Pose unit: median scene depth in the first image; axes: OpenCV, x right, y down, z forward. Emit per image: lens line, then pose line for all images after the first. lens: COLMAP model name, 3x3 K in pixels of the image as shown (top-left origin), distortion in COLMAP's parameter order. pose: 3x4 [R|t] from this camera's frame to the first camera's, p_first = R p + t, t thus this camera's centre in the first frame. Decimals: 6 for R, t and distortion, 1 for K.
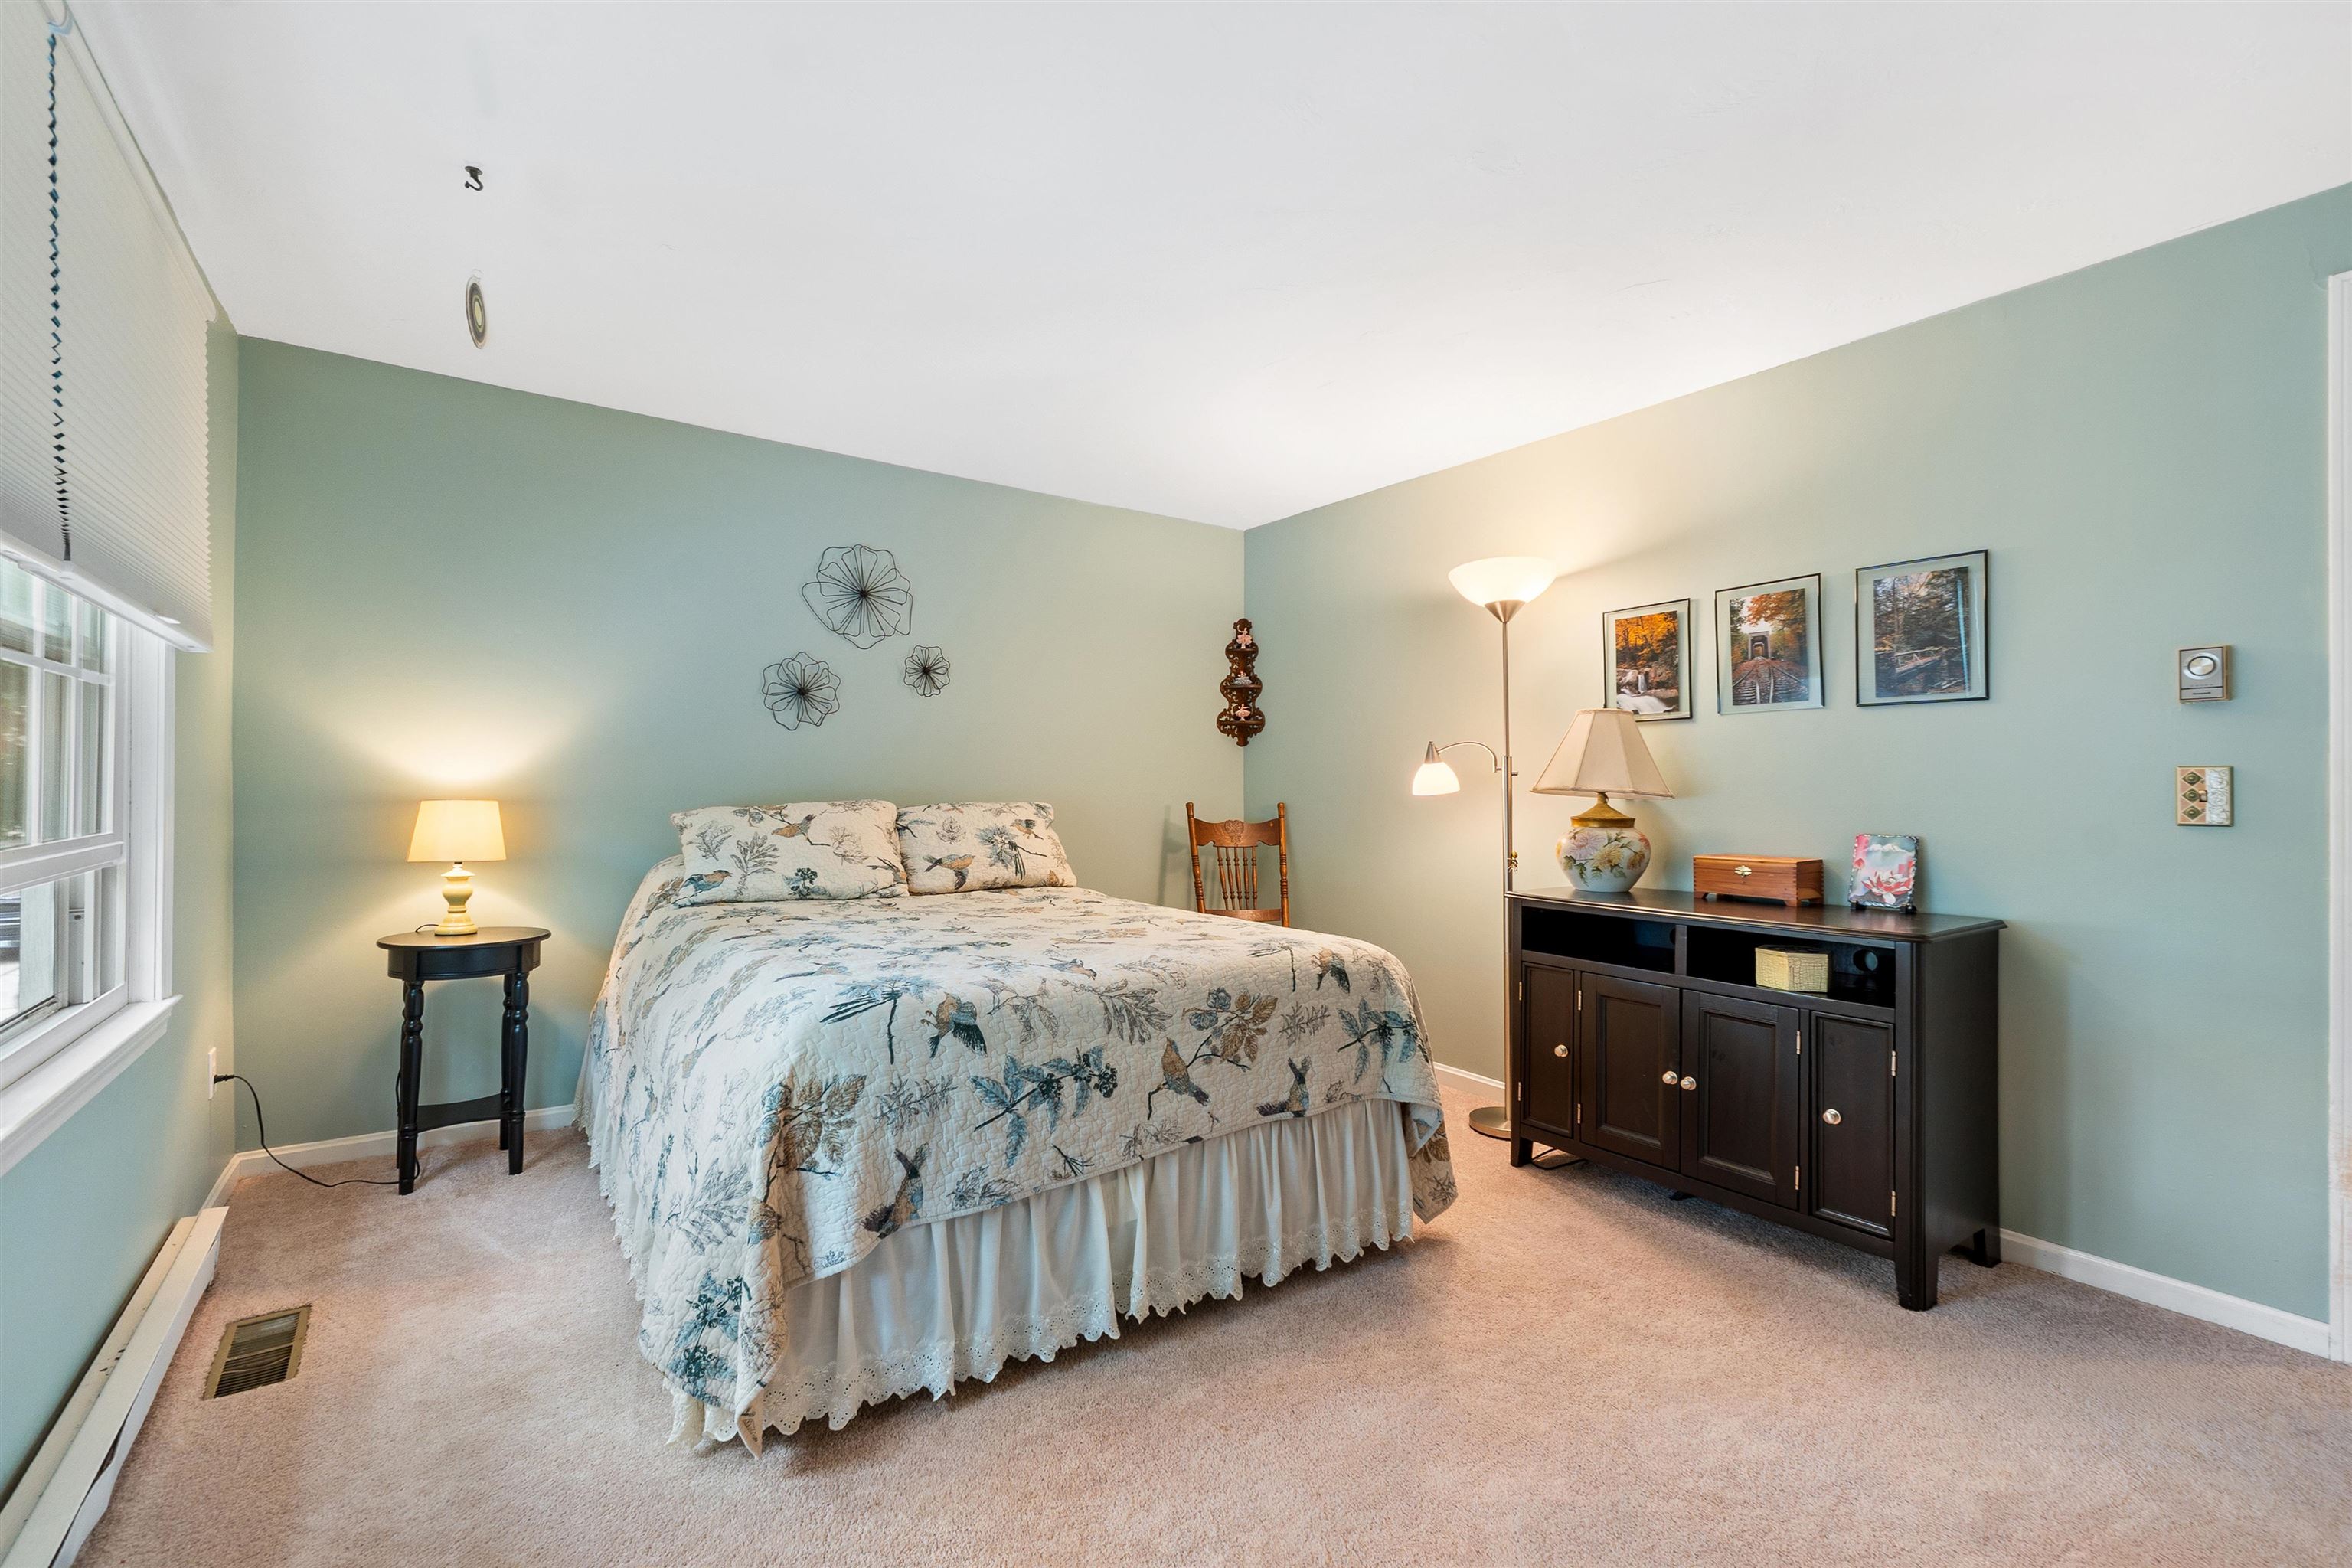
lens RADIAL K [[1050.6, 0, 1172.1], [0, 1050.6, 783.9], [0, 0, 1]] dist [0.000845, 0.000100]
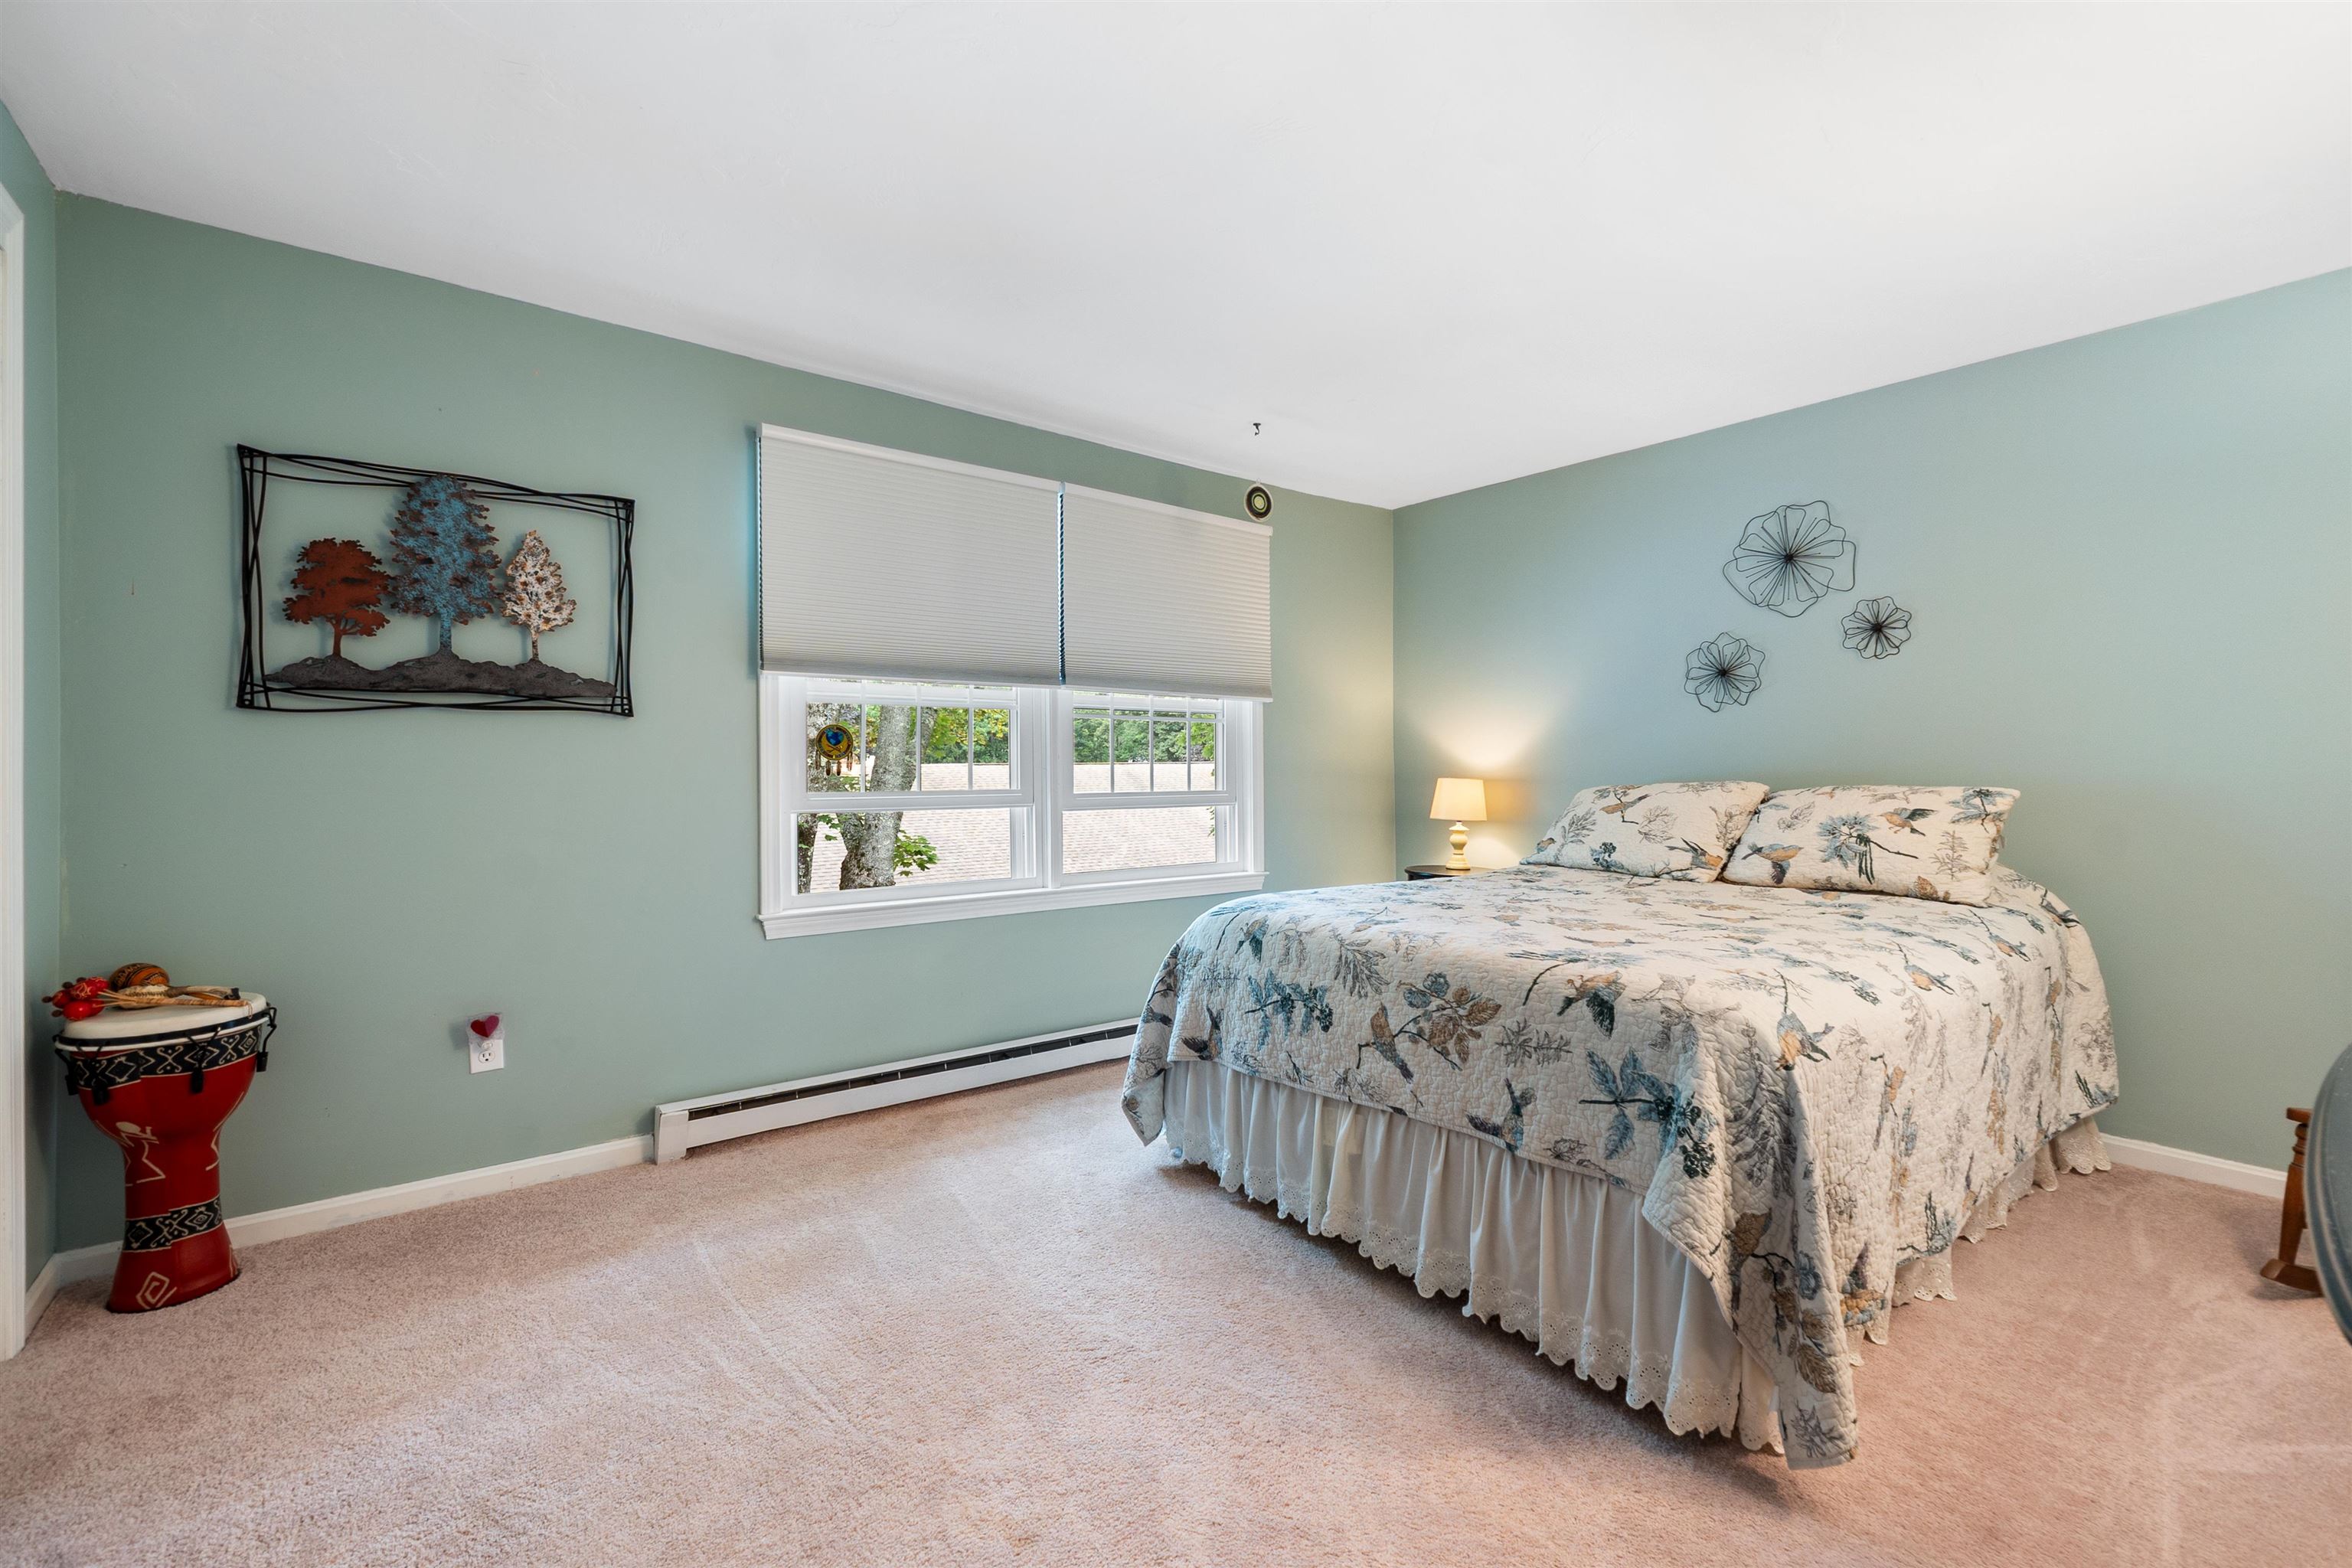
lens RADIAL K [[1014.3, 0, 1172.2], [0, 1014.3, 779.6], [0, 0, 1]] dist [-0.012762, -0.000145]
pose [[0.028326, 0.003571, -0.999592, 0.947864], [0.002928, 0.999989, 0.003655, 0.013990], [0.999594, -0.003030, 0.028315, 0.721334]]
